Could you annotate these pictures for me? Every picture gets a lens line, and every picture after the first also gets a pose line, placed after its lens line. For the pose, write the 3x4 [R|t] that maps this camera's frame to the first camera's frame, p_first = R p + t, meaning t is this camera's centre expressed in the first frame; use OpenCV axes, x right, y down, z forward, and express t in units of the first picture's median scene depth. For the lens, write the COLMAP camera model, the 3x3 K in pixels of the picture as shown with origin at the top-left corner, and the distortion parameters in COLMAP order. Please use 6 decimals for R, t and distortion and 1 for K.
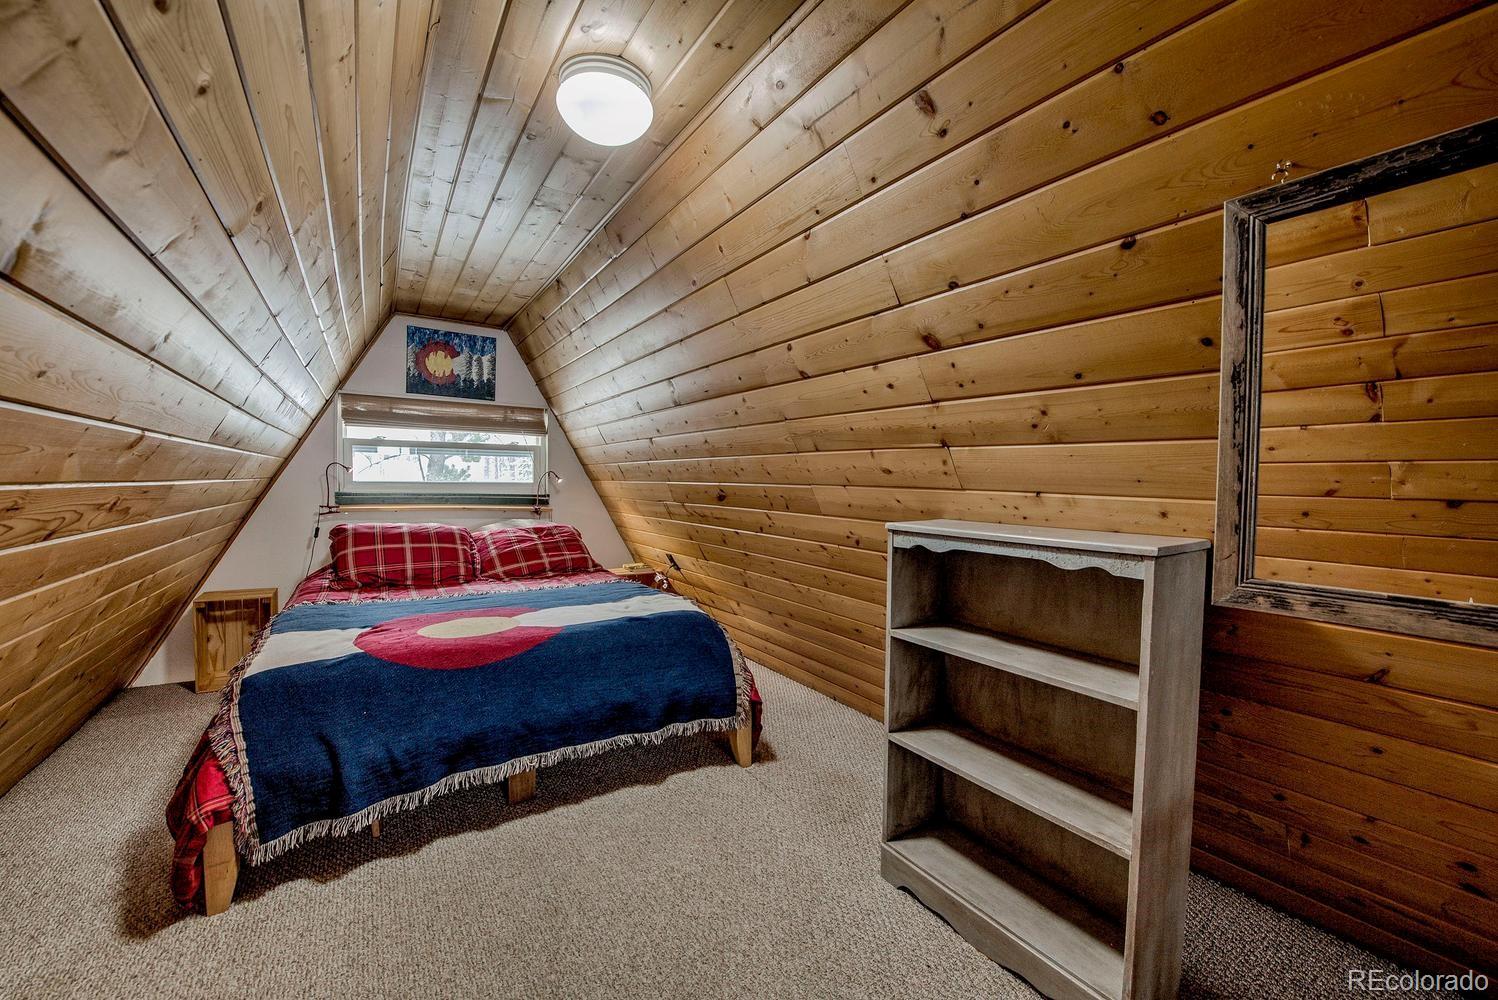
lens RADIAL K [[607.2, 0, 749.1], [0, 607.2, 501.4], [0, 0, 1]] dist [-0.017636, -0.002278]
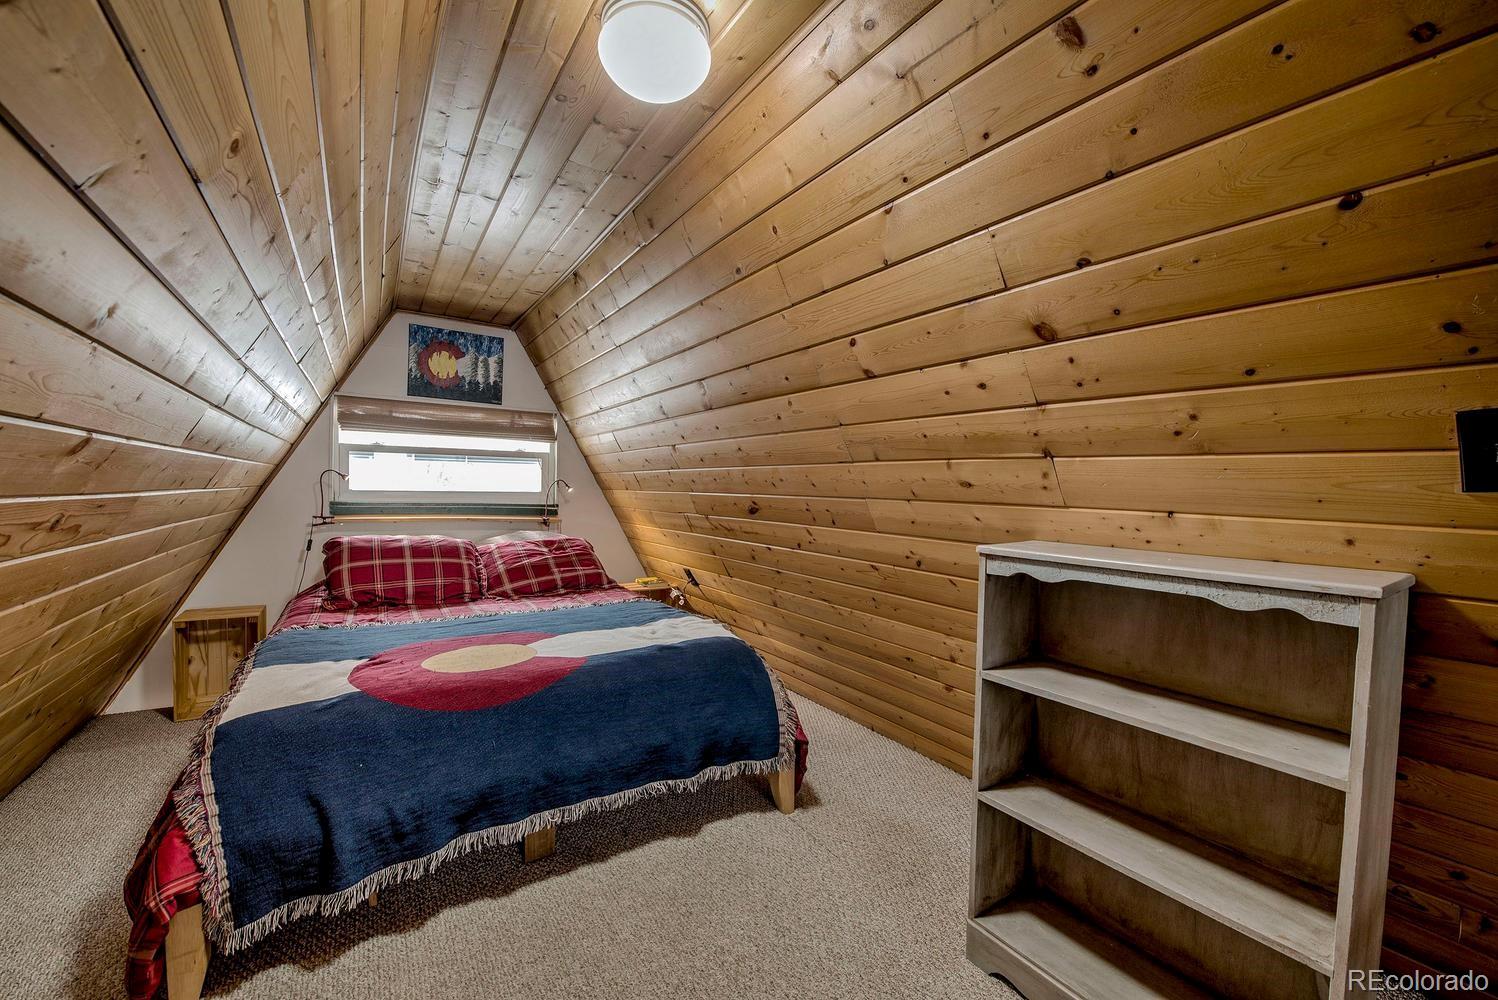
lens RADIAL K [[607.2, 0, 751.2], [0, 607.2, 502.6], [0, 0, 1]] dist [-0.017636, -0.002278]
pose [[0.999958, 0.004731, 0.007823, -0.095185], [-0.004647, 0.999932, -0.010692, -0.014066], [-0.007873, 0.010655, 0.999912, 0.141751]]
